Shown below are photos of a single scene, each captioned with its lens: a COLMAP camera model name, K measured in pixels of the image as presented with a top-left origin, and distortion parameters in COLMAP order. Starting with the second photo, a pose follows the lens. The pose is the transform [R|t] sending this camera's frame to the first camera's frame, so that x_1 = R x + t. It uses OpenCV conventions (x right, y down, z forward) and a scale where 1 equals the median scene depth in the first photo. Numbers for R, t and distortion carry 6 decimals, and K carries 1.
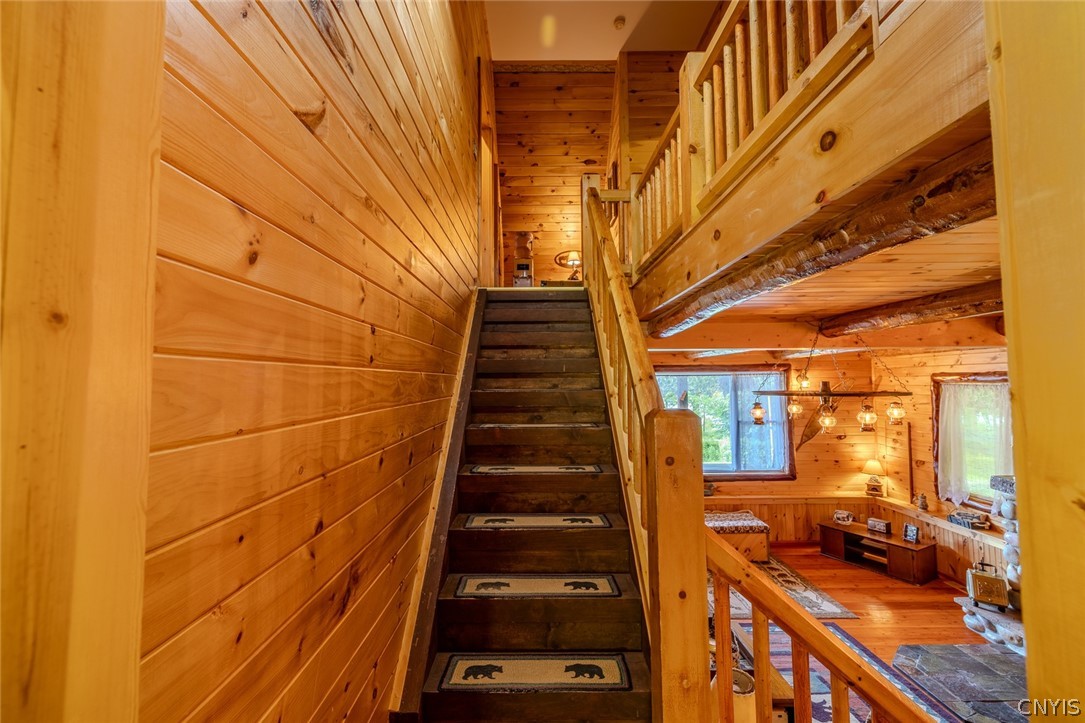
lens RADIAL K [[457.3, 0, 539.9], [0, 457.3, 355.8], [0, 0, 1]] dist [-0.001401, -0.000799]
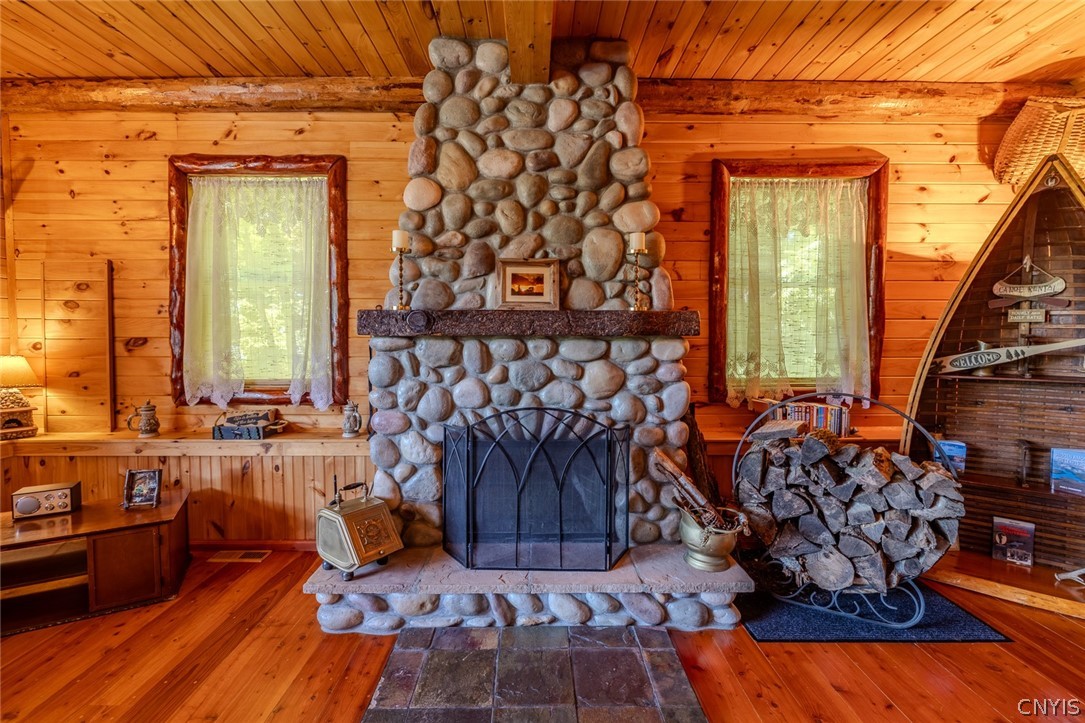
lens RADIAL K [[457.3, 0, 539.9], [0, 457.3, 353.8], [0, 0, 1]] dist [-0.001401, -0.000799]
pose [[-0.008563, -0.038796, 0.999210, 0.366966], [-0.061429, 0.997380, 0.038199, 0.213922], [-0.998075, -0.061054, -0.010924, 0.613456]]
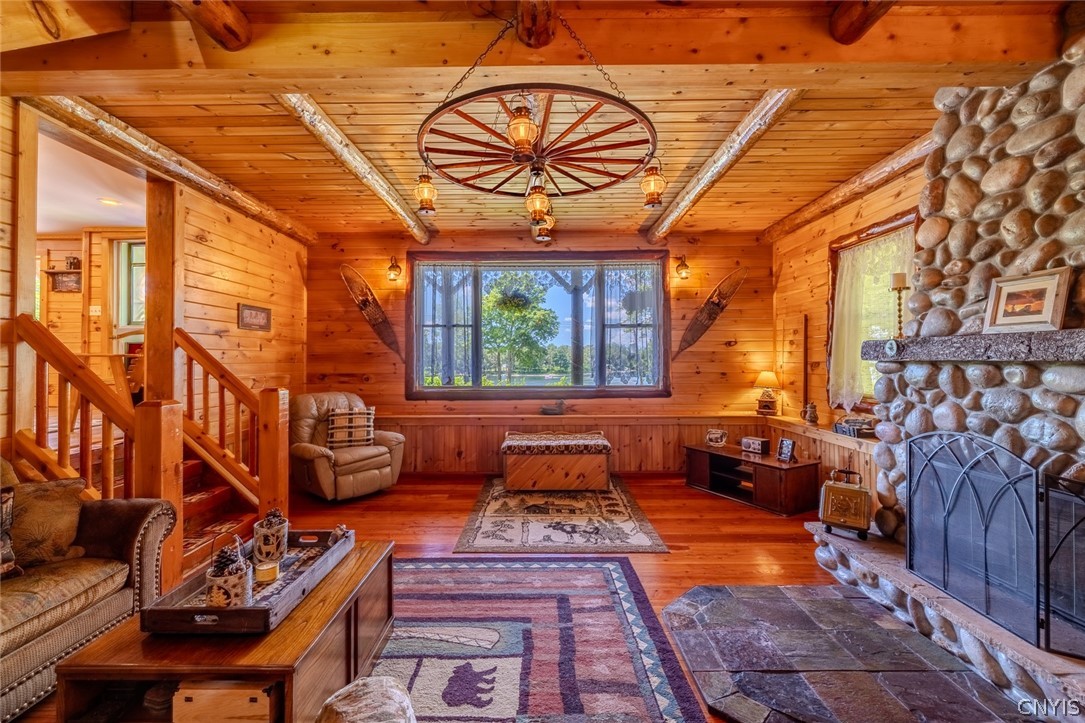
lens RADIAL K [[457.3, 0, 540.1], [0, 457.3, 354.4], [0, 0, 1]] dist [-0.001401, -0.000799]
pose [[0.999987, 0.004451, 0.002340, 0.396991], [-0.004560, 0.998788, 0.049002, 0.192758], [-0.002119, -0.049012, 0.998796, 0.258224]]
